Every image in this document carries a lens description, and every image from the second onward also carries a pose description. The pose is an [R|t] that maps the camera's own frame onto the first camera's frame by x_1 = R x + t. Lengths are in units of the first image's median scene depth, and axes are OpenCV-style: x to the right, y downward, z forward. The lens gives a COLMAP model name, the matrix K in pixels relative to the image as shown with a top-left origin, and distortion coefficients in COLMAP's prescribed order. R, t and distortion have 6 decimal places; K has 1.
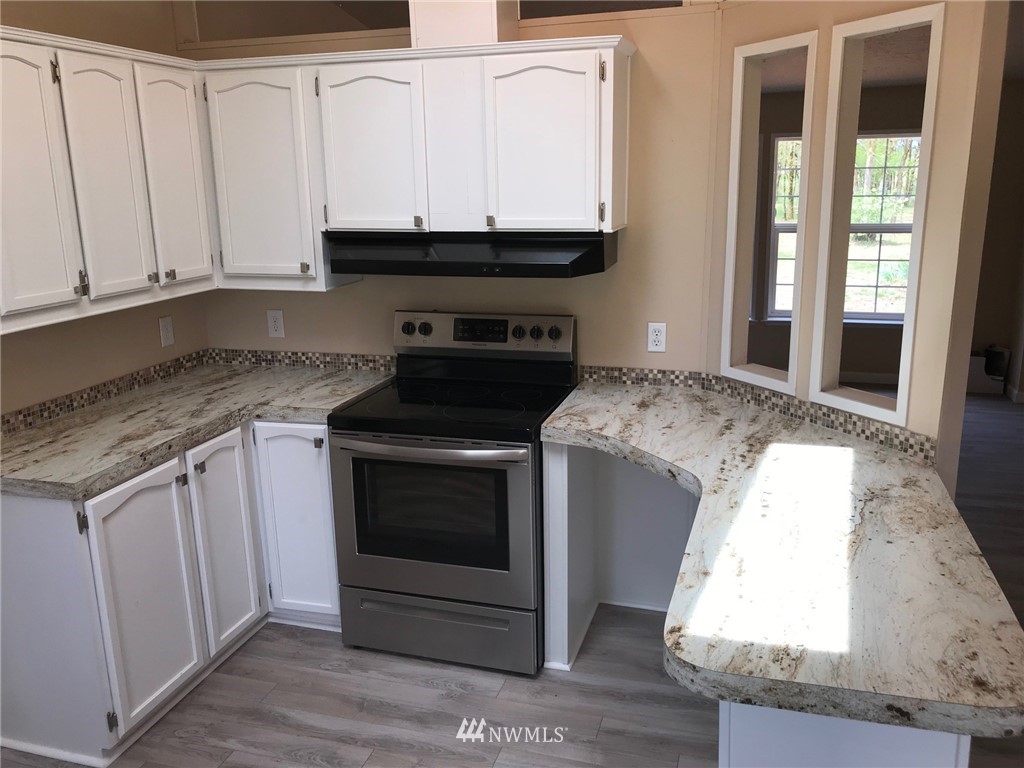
lens RADIAL K [[845.0, 0, 513.3], [0, 845.0, 379.9], [0, 0, 1]] dist [0.064351, -0.104676]
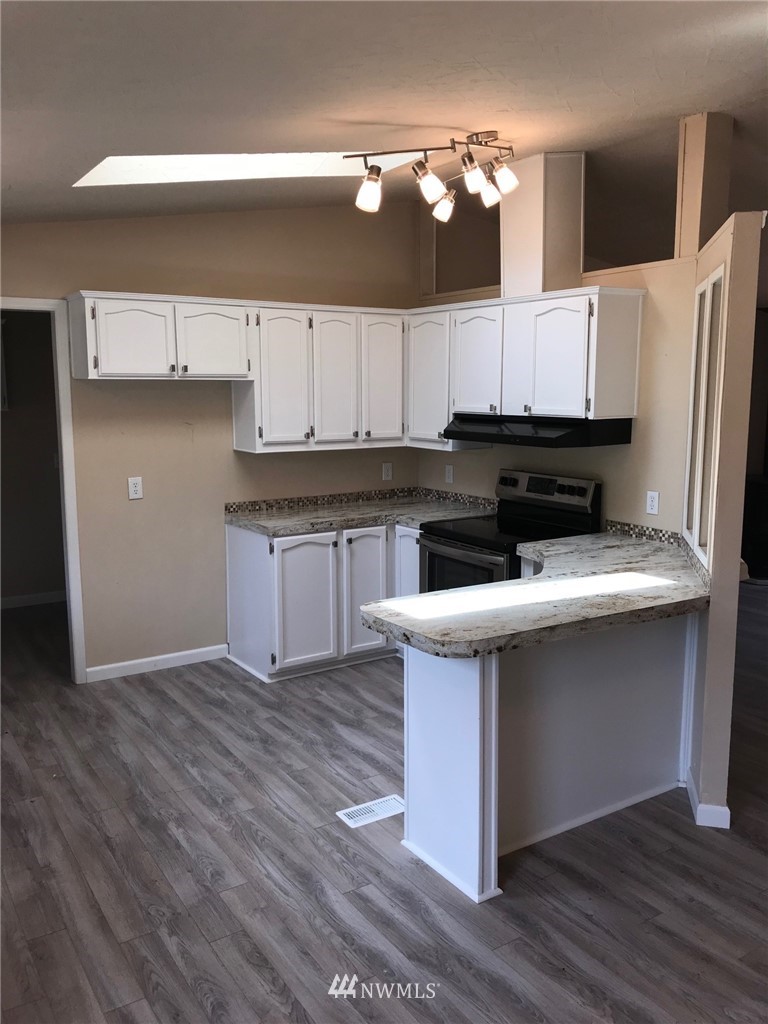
lens RADIAL K [[845.0, 0, 384.0], [0, 845.0, 512.0], [0, 0, 1]] dist [0.064351, -0.104676]
pose [[0.760783, 0.115591, -0.638630, 0.737700], [-0.167118, 0.985720, -0.020668, 0.063579], [0.627121, 0.122450, 0.769237, -0.278609]]
